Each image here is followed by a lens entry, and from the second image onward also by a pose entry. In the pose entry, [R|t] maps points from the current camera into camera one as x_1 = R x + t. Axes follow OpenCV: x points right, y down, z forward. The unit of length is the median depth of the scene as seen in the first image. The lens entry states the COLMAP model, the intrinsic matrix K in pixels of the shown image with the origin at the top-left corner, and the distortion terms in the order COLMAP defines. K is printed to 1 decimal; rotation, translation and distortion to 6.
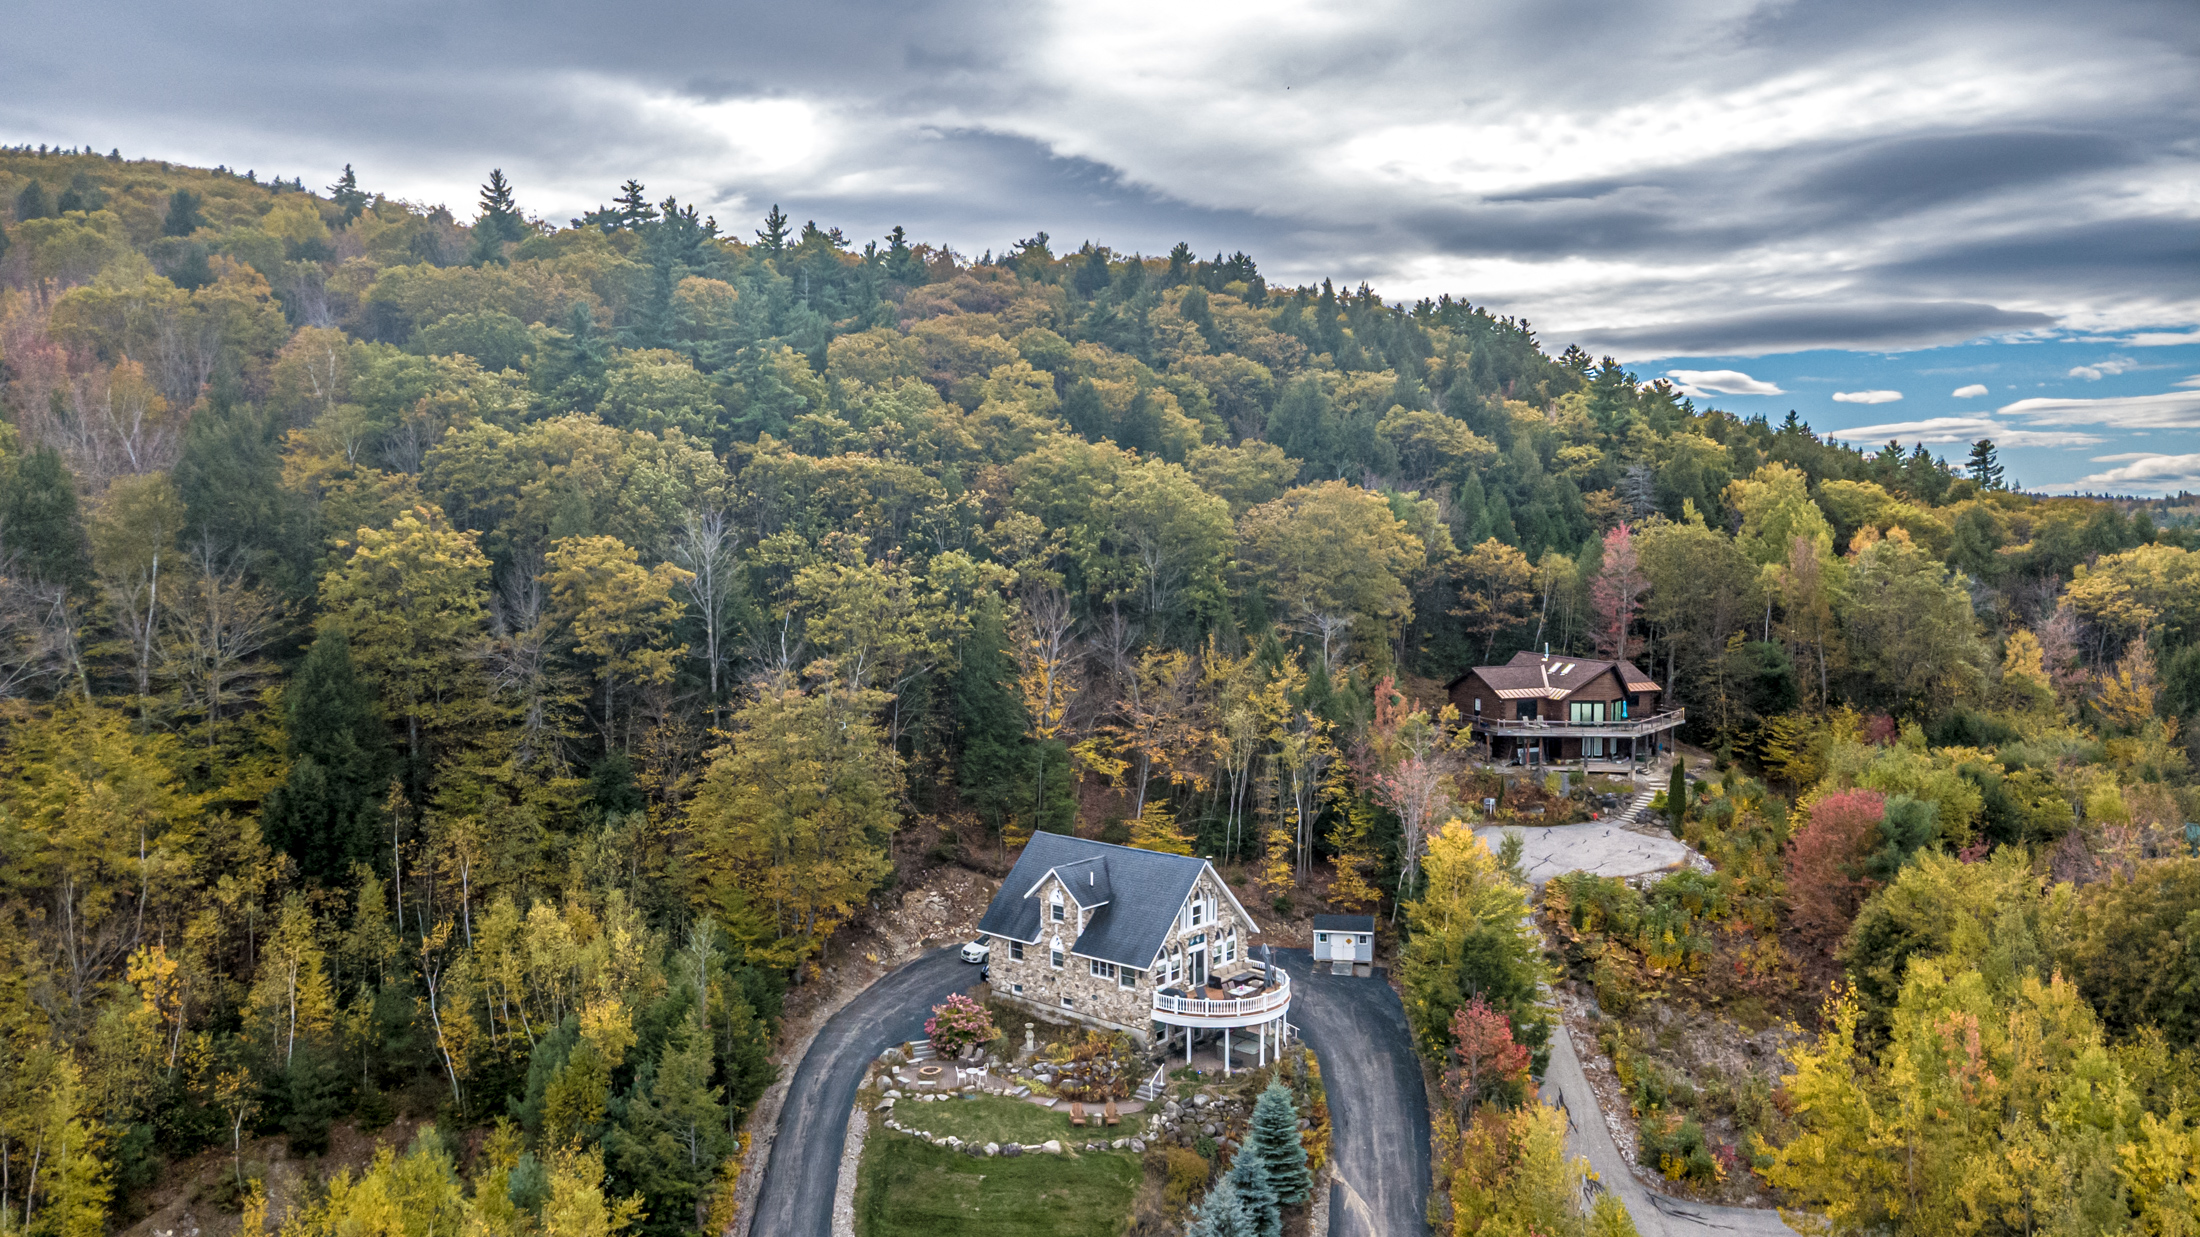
lens RADIAL K [[1584.5, 0, 1075.1], [0, 1584.5, 624.5], [0, 0, 1]] dist [0.013673, -0.007680]
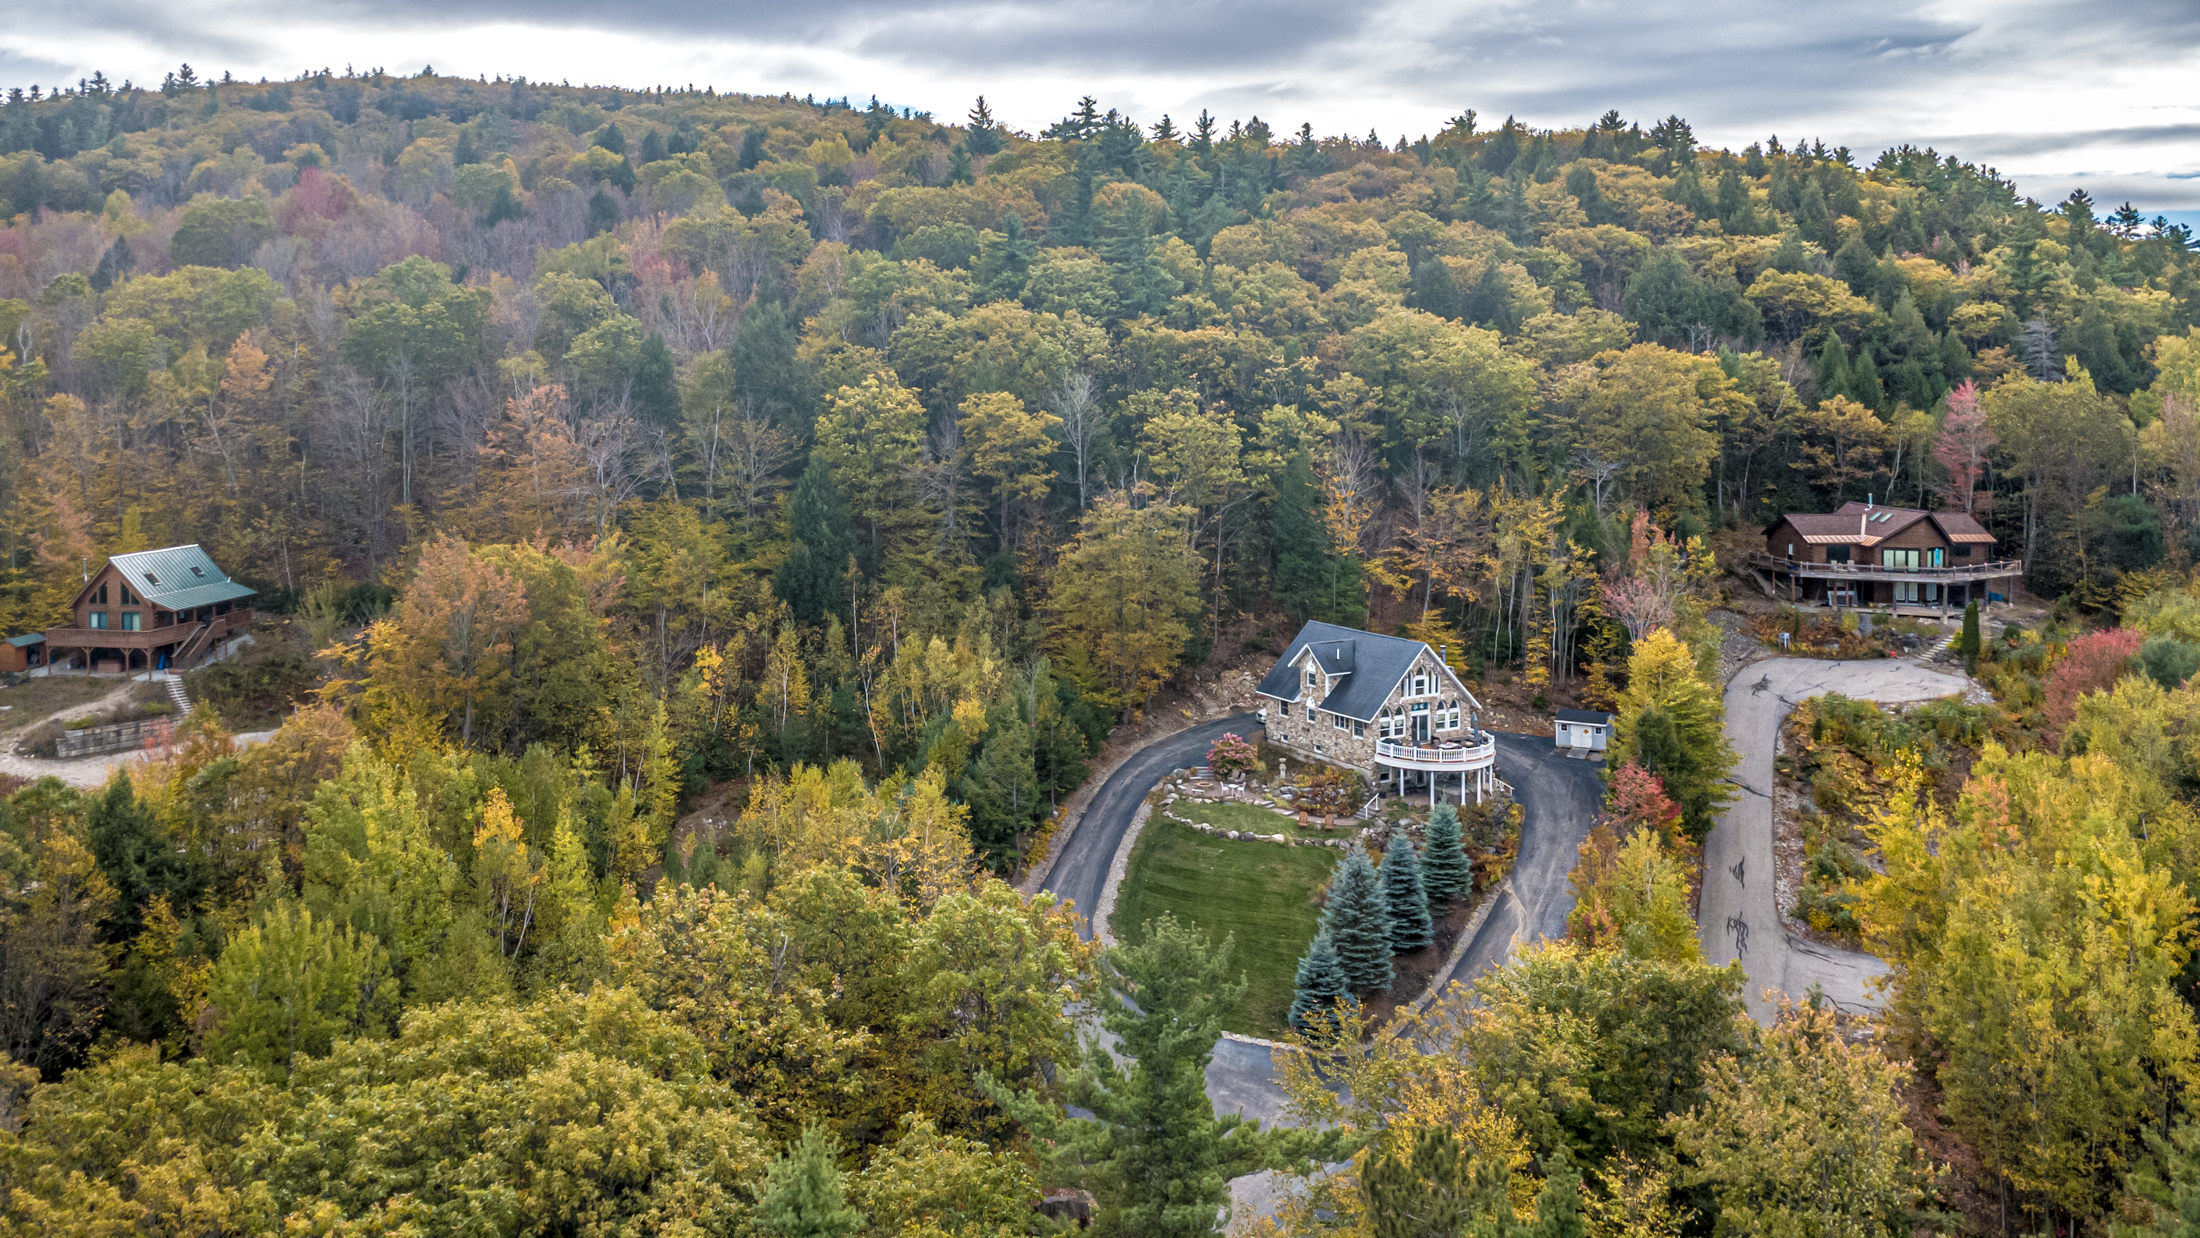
lens RADIAL K [[1595.7, 0, 983.7], [0, 1595.7, 432.2], [0, 0, 1]] dist [0.012968, 0.005530]
pose [[0.932575, 0.006448, -0.360919, 0.200325], [-0.019752, 0.999254, -0.033186, 0.026889], [0.360435, 0.038078, 0.932007, -0.313855]]
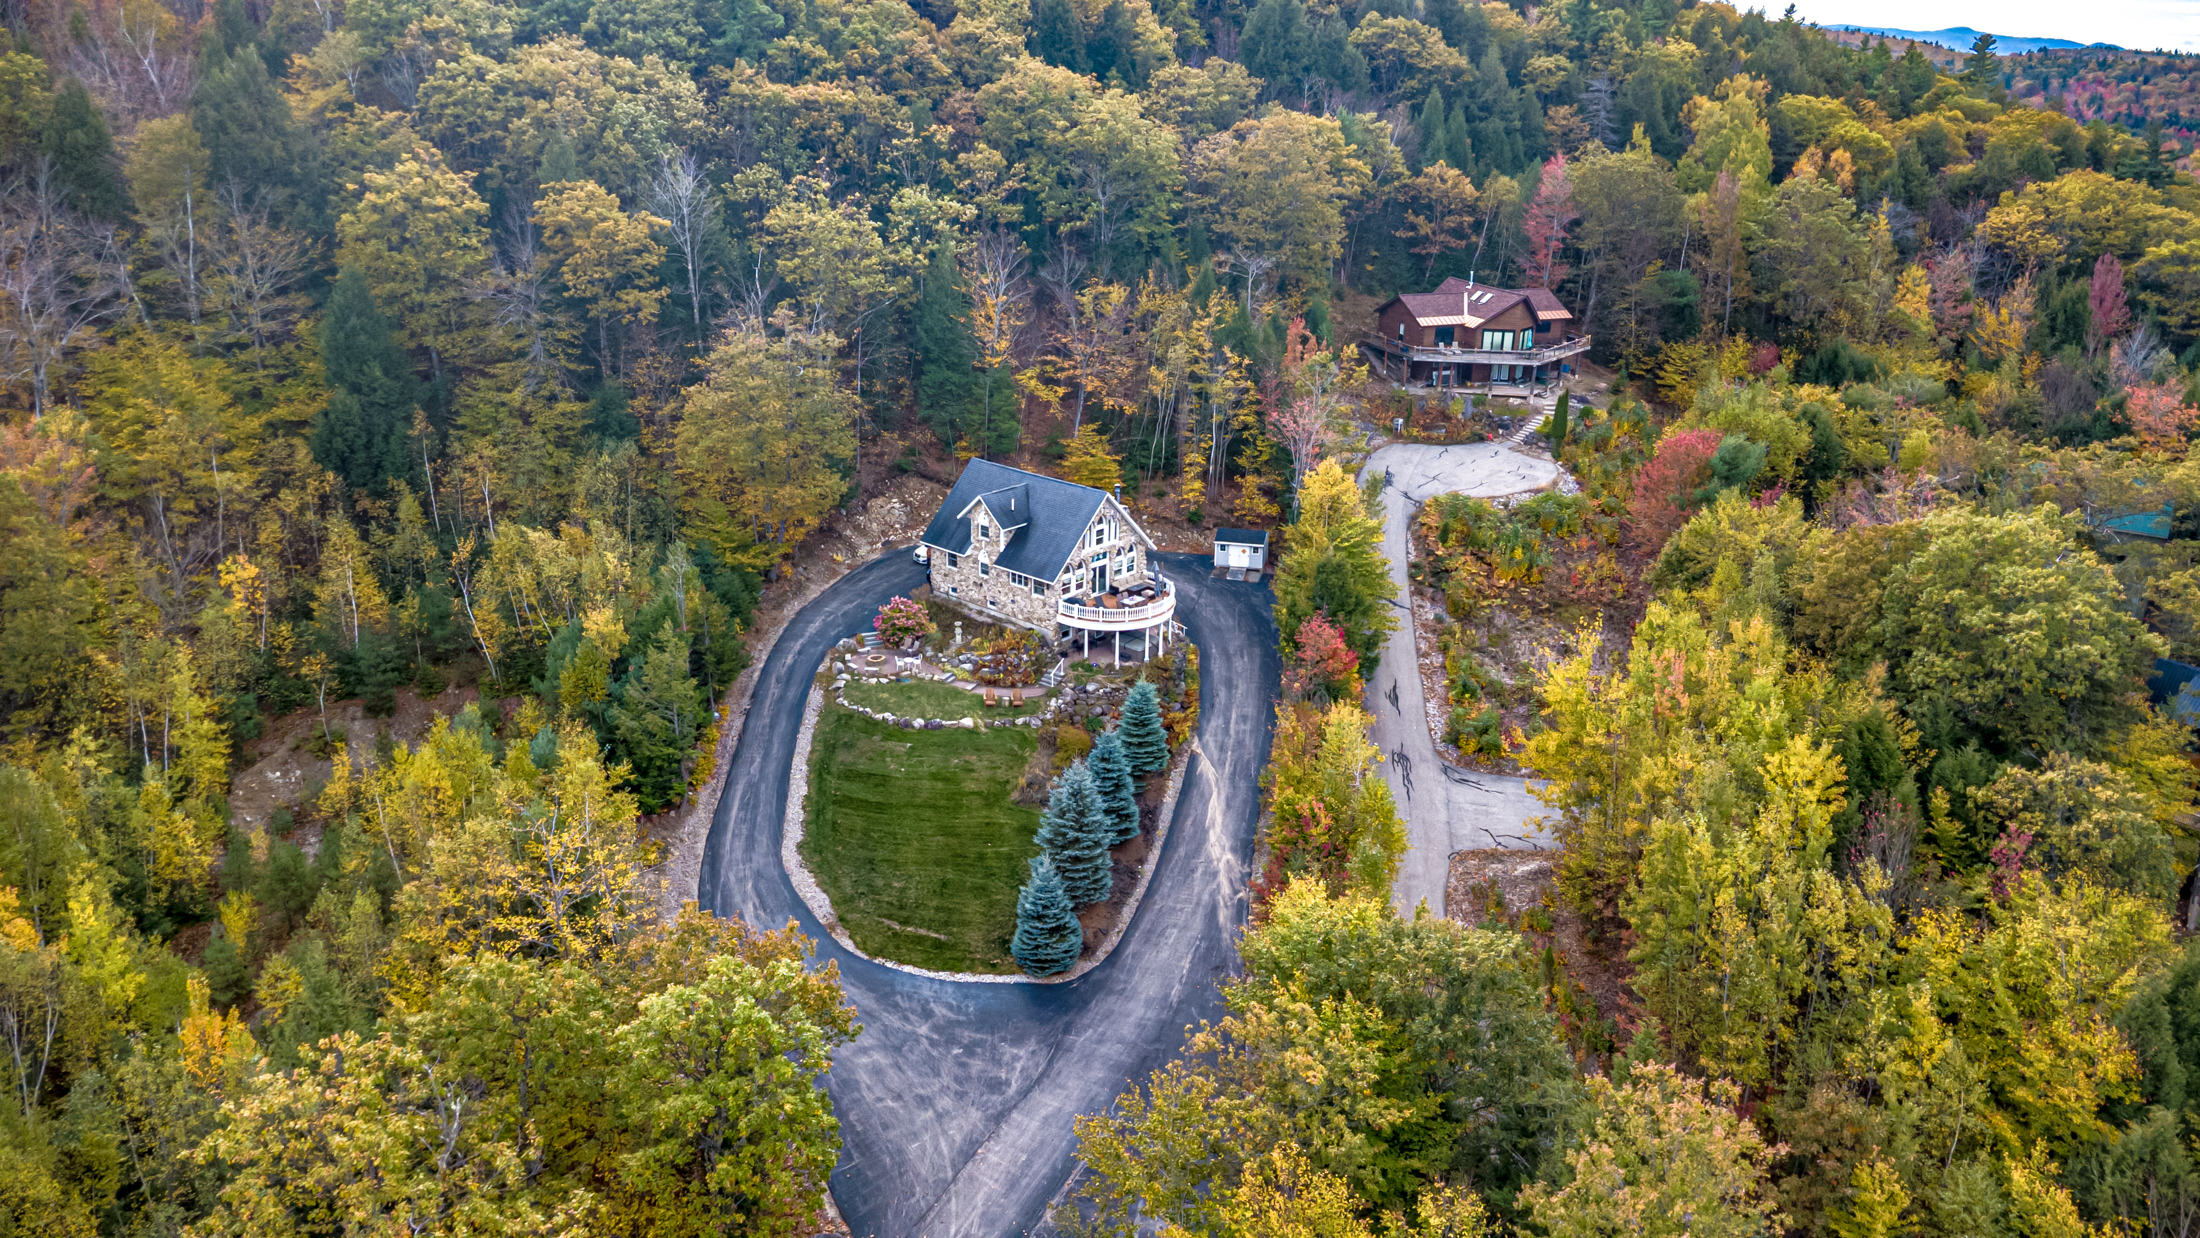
lens RADIAL K [[1537.8, 0, 1099.7], [0, 1537.8, 621.8], [0, 0, 1]] dist [0.008541, -0.008857]
pose [[0.999710, 0.023961, -0.002425, 0.076401], [-0.022260, 0.957763, 0.286697, -0.083636], [0.009192, -0.286560, 0.958018, -0.123759]]
